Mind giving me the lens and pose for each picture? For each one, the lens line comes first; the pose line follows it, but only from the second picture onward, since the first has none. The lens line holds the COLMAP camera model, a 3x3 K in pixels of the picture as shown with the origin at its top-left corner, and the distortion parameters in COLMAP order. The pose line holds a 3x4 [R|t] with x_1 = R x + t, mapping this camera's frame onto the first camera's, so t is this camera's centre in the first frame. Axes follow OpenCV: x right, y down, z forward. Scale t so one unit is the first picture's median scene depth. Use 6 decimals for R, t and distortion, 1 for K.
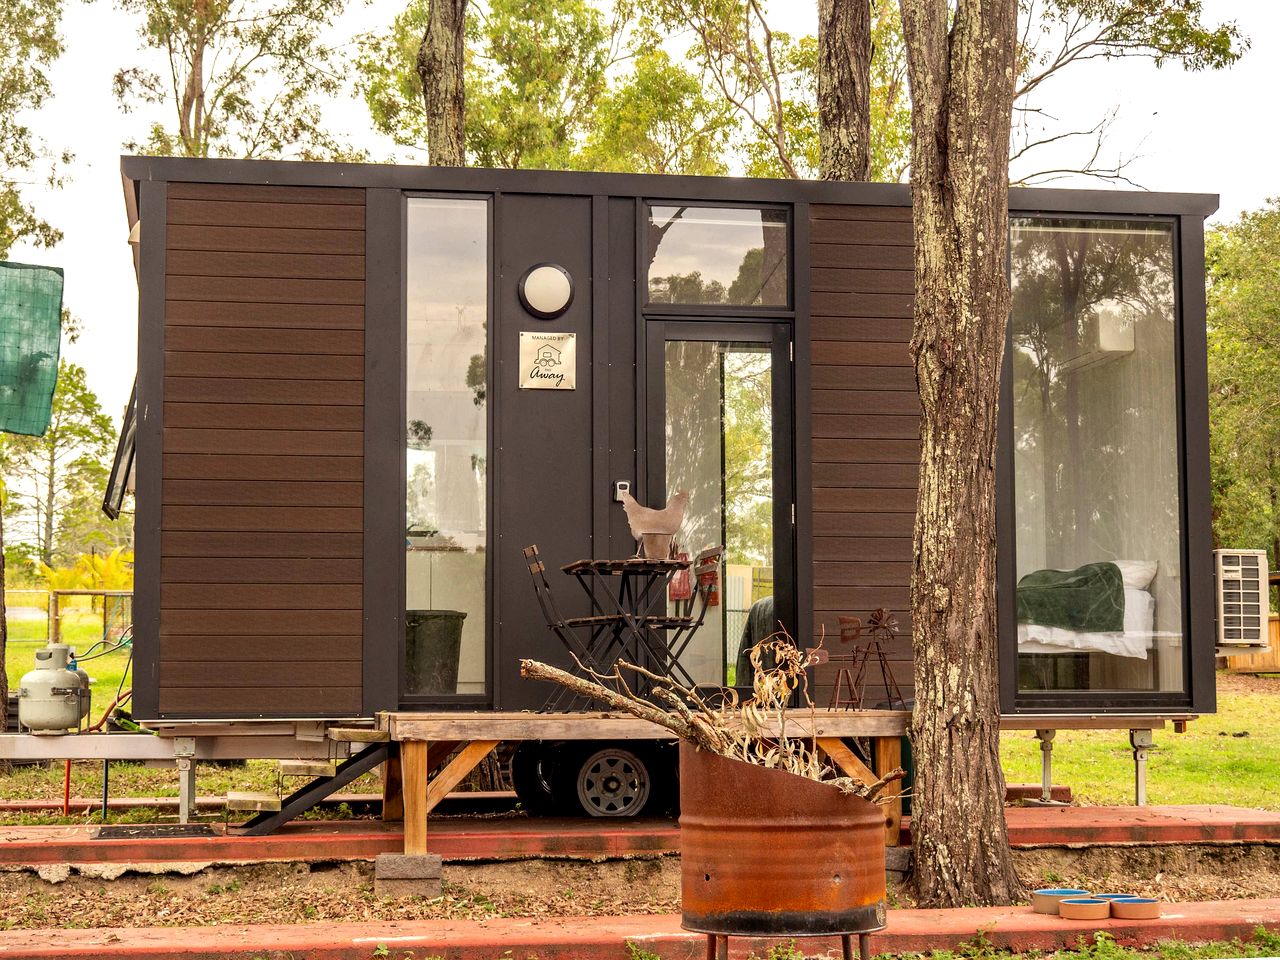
lens RADIAL K [[2043.6, 0, 576.2], [0, 2043.6, 480.9], [0, 0, 1]] dist [0.001466, -0.020978]
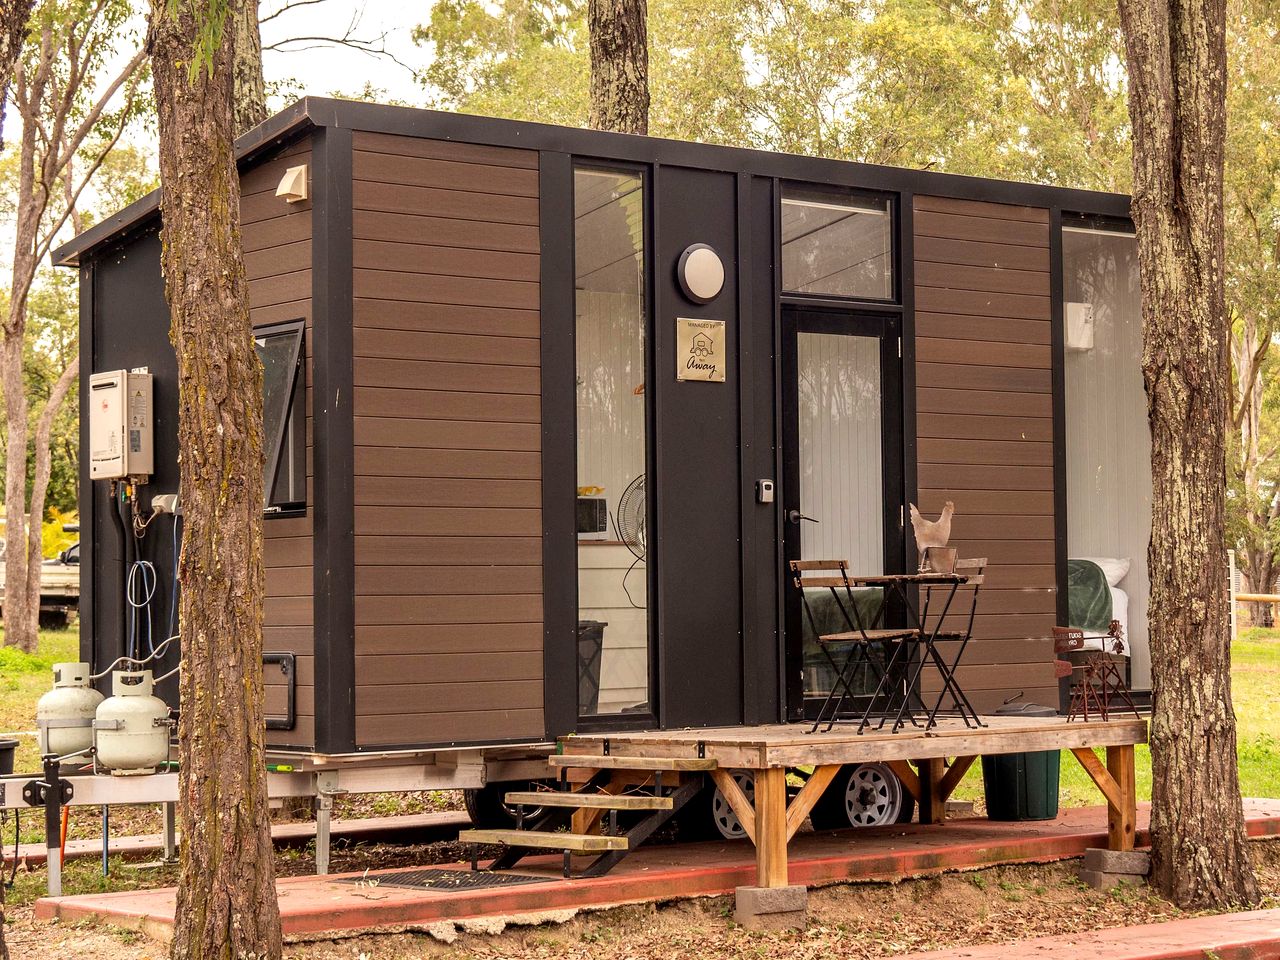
lens RADIAL K [[2614.0, 0, 686.3], [0, 2614.0, 442.1], [0, 0, 1]] dist [-0.003267, -0.064102]
pose [[0.880290, 0.019997, 0.474015, -0.674448], [-0.030382, 0.999437, 0.014260, -0.039308], [-0.473463, -0.026954, 0.880401, -0.047109]]
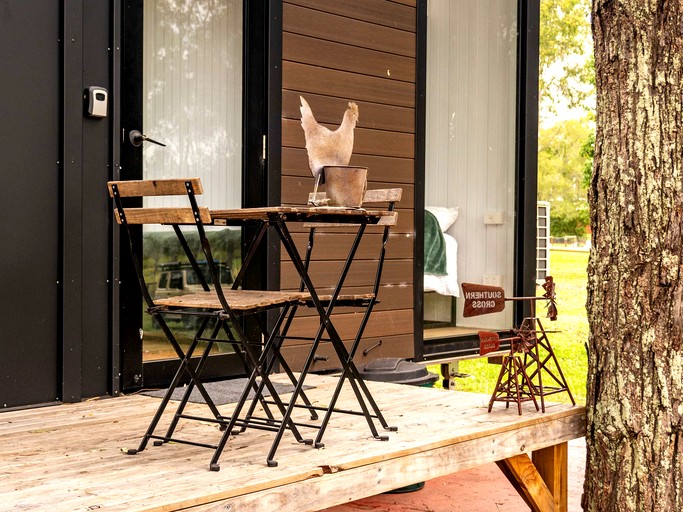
lens RADIAL K [[1090.5, 0, 307.4], [0, 1090.5, 256.5], [0, 0, 1]] dist [0.001466, -0.020978]
pose [[0.794210, -0.003769, 0.607632, -0.180622], [-0.060736, 0.994481, 0.085553, 0.025487], [-0.604600, -0.104852, 0.789598, 0.744146]]
